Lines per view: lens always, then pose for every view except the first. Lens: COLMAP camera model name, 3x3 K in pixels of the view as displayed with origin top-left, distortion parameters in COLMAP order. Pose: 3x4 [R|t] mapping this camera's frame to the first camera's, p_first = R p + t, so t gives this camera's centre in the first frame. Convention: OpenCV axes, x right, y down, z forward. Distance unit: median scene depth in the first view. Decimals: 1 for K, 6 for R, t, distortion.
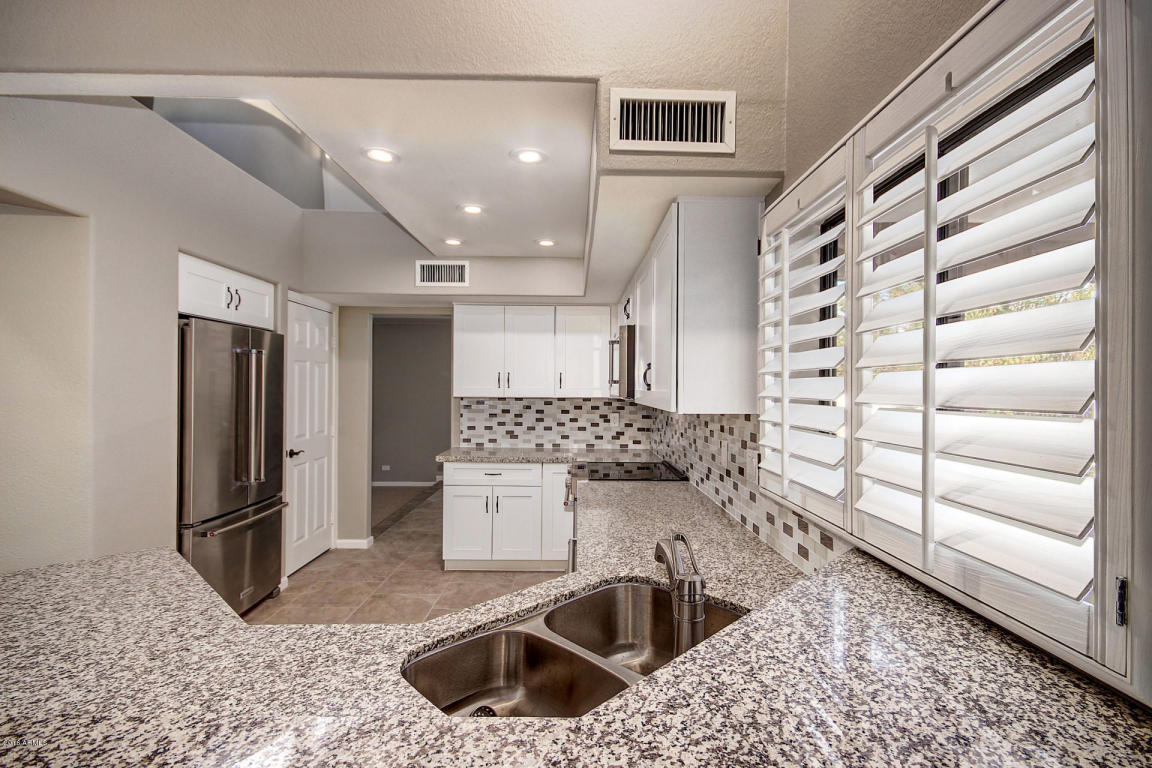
lens RADIAL K [[536.9, 0, 595.1], [0, 536.9, 384.2], [0, 0, 1]] dist [-0.001972, -0.004105]
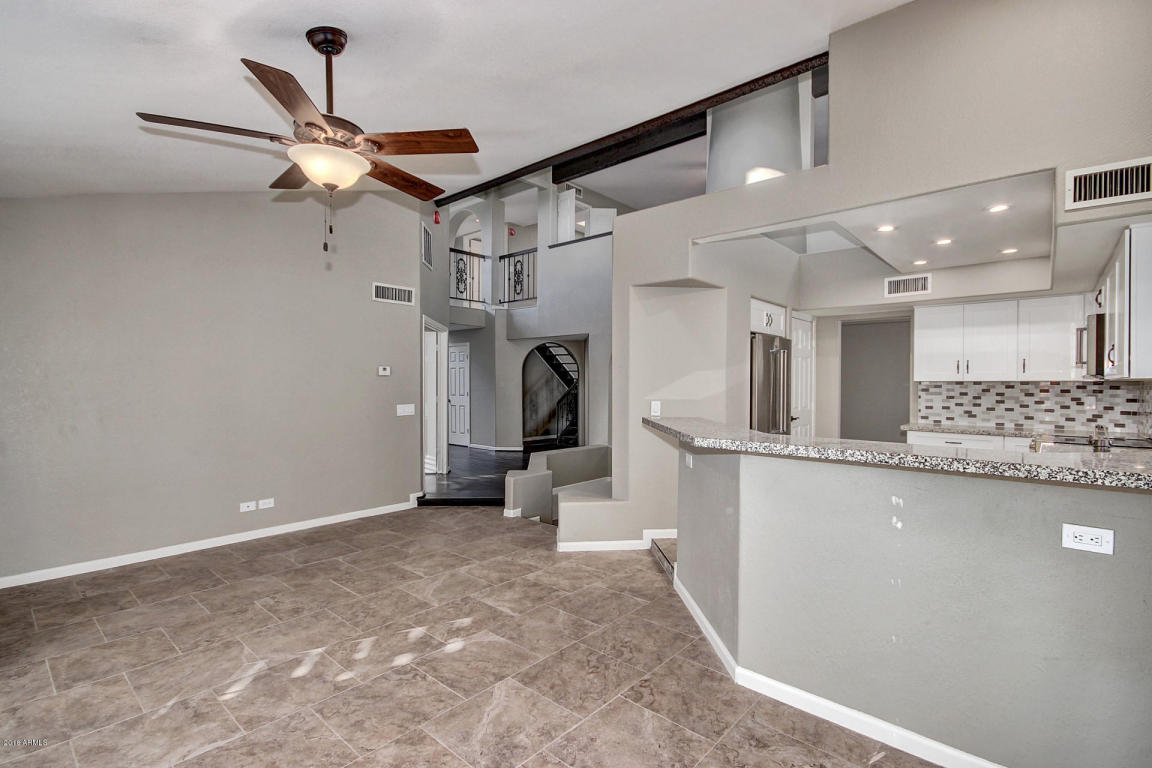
lens RADIAL K [[536.9, 0, 586.6], [0, 536.9, 389.0], [0, 0, 1]] dist [-0.001972, -0.004105]
pose [[0.734854, -0.000130, -0.678225, 0.021487], [0.007161, 0.999946, 0.007566, 0.025273], [0.678187, -0.010416, 0.734815, -0.411889]]
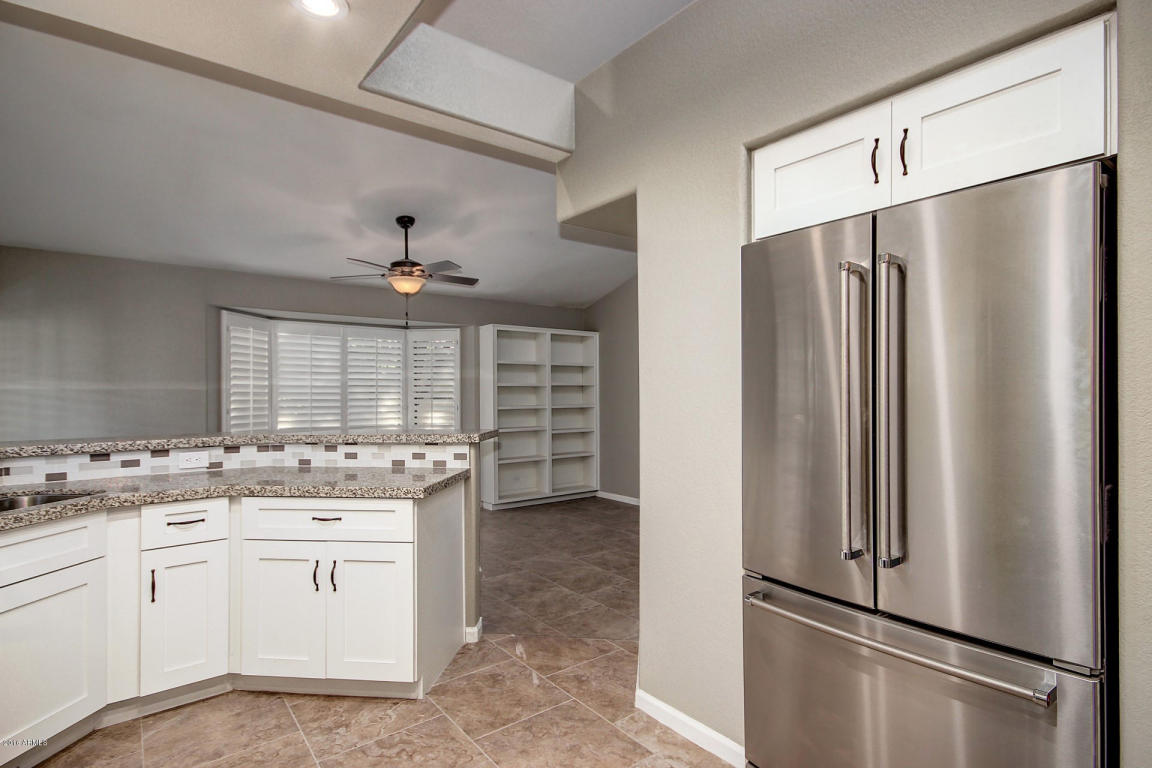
lens RADIAL K [[578.3, 0, 586.3], [0, 578.3, 385.9], [0, 0, 1]] dist [0.013639, -0.001858]
pose [[-0.797810, -0.013694, -0.602753, -0.107430], [-0.002184, 0.999801, -0.019824, 0.032999], [0.602905, -0.014500, -0.797681, 0.850124]]
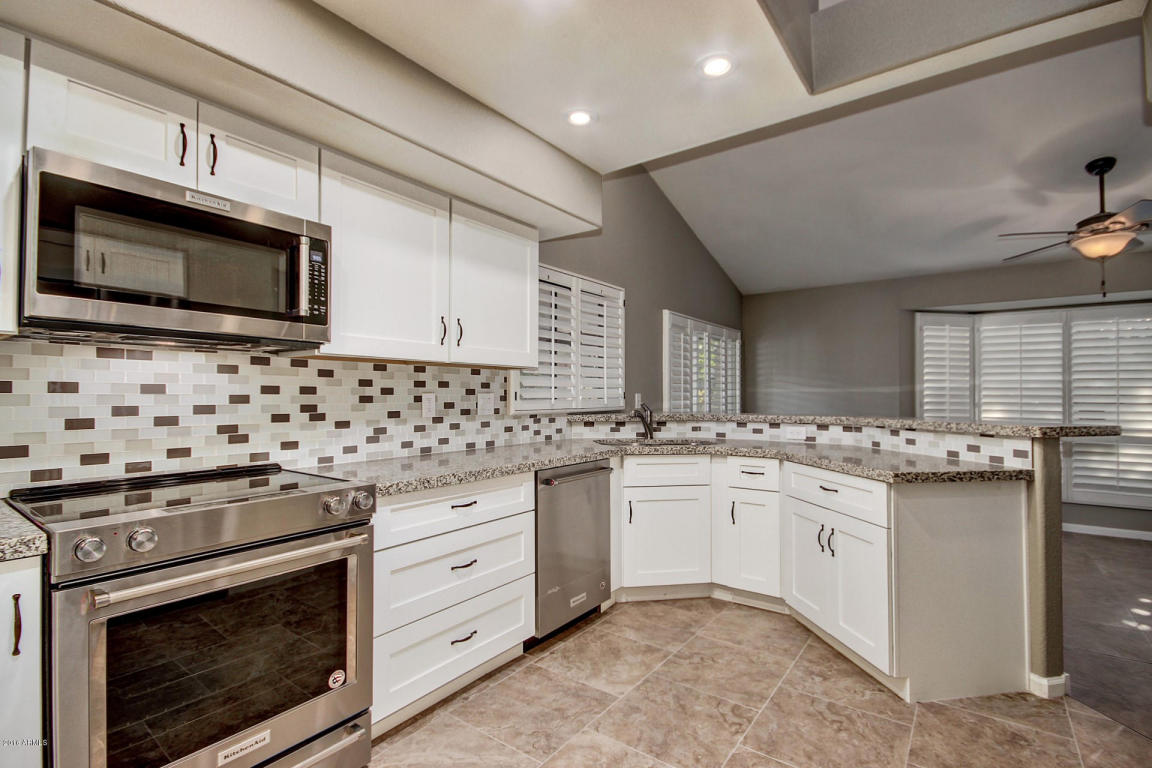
lens RADIAL K [[536.9, 0, 585.8], [0, 536.9, 386.1], [0, 0, 1]] dist [-0.001972, -0.004105]
pose [[-0.790986, -0.000957, 0.611834, -0.366331], [-0.014593, 0.999744, -0.017302, 0.052913], [-0.611661, -0.022615, -0.790797, 0.861345]]
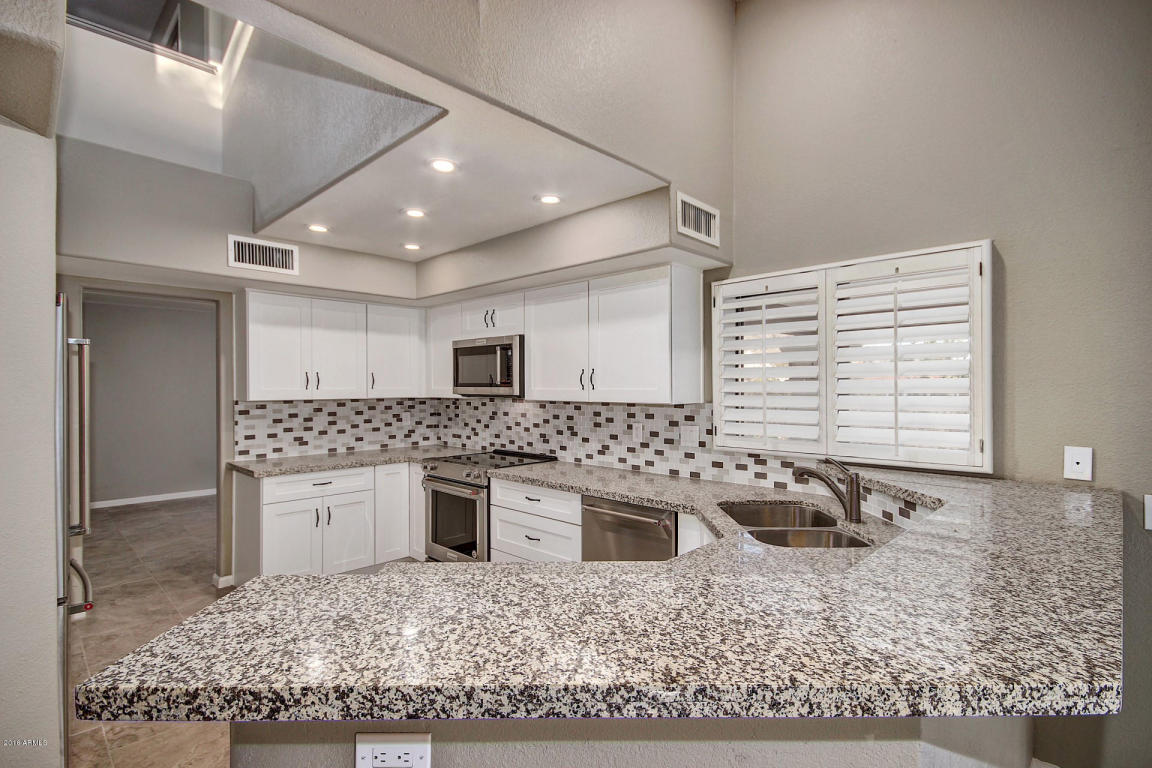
lens RADIAL K [[536.9, 0, 576.5], [0, 536.9, 384.5], [0, 0, 1]] dist [-0.001972, -0.004105]
pose [[0.716823, -0.009404, 0.697191, -0.448234], [0.004536, 0.999951, 0.008824, -0.006336], [-0.697240, -0.003163, 0.716831, 0.039217]]
